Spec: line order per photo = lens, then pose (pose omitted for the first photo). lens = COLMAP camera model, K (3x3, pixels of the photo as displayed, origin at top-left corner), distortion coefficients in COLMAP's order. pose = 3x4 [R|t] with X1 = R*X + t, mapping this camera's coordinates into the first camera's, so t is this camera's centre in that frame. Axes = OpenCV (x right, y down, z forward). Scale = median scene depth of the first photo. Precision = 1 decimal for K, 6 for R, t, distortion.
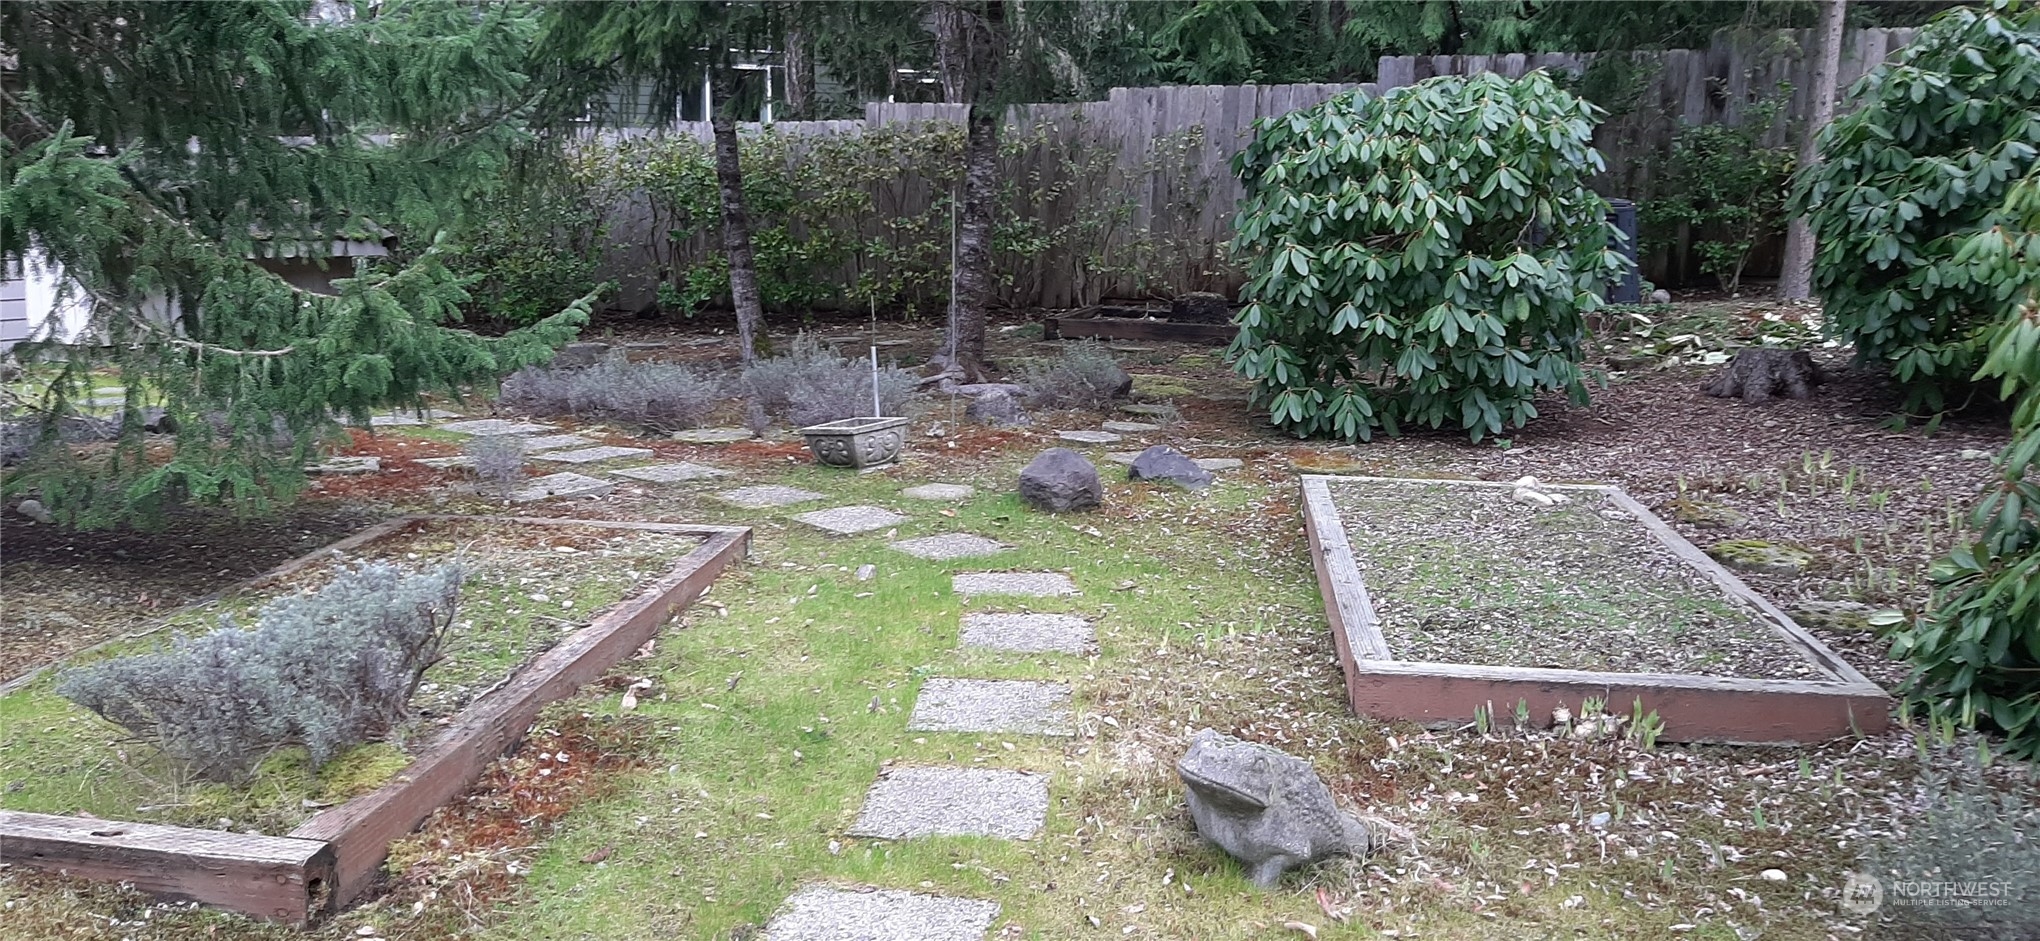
lens RADIAL K [[1574.6, 0, 1065.8], [0, 1574.6, 464.2], [0, 0, 1]] dist [0.061770, -0.148188]
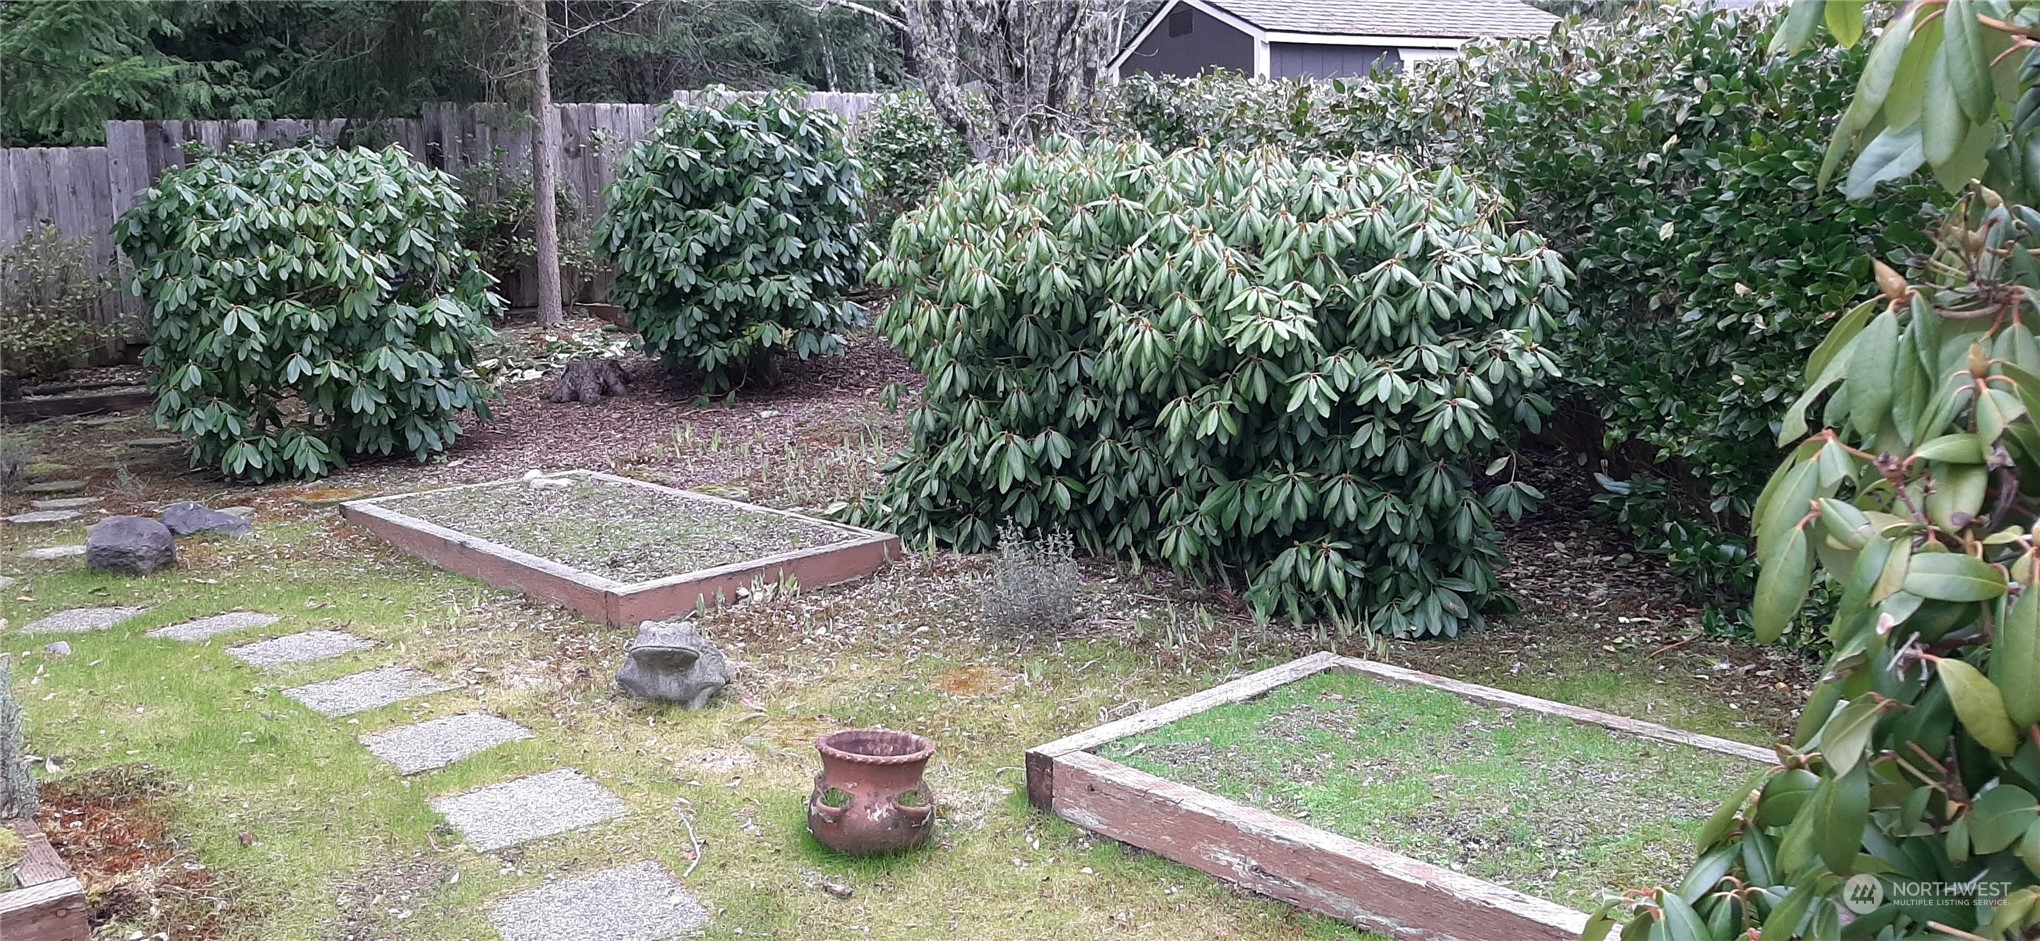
lens RADIAL K [[1574.6, 0, 1065.8], [0, 1574.6, 464.2], [0, 0, 1]] dist [0.061770, -0.148188]
pose [[0.619878, -0.152574, 0.769722, -0.358953], [0.171245, 0.983575, 0.057056, 0.003154], [-0.765785, 0.096443, 0.635824, -0.116148]]
